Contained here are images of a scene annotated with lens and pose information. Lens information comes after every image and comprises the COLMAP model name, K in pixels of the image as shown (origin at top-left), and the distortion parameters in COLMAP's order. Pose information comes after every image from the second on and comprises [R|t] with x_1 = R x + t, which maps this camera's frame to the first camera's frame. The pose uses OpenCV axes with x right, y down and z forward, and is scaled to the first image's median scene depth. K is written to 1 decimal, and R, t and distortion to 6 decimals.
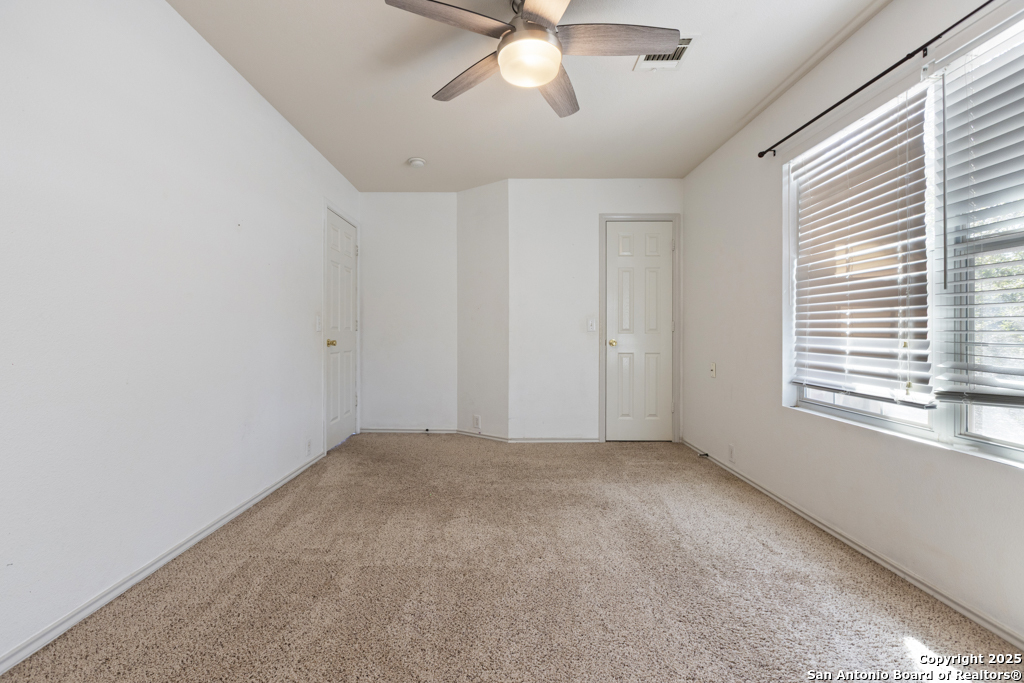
lens RADIAL K [[443.1, 0, 506.8], [0, 443.1, 328.9], [0, 0, 1]] dist [-0.001488, 0.000194]
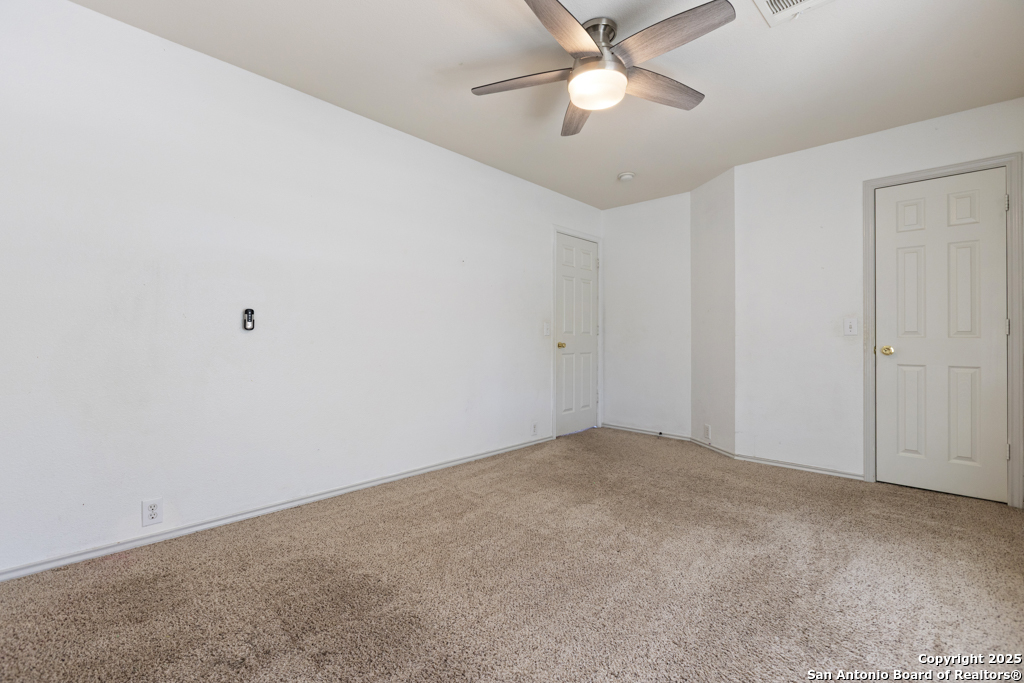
lens RADIAL K [[443.1, 0, 506.8], [0, 443.1, 328.9], [0, 0, 1]] dist [-0.001488, 0.000194]
pose [[0.737367, -0.011133, -0.675401, 0.478557], [0.004721, 0.999925, -0.011328, 0.000843], [0.675476, 0.005164, 0.737364, 0.038150]]
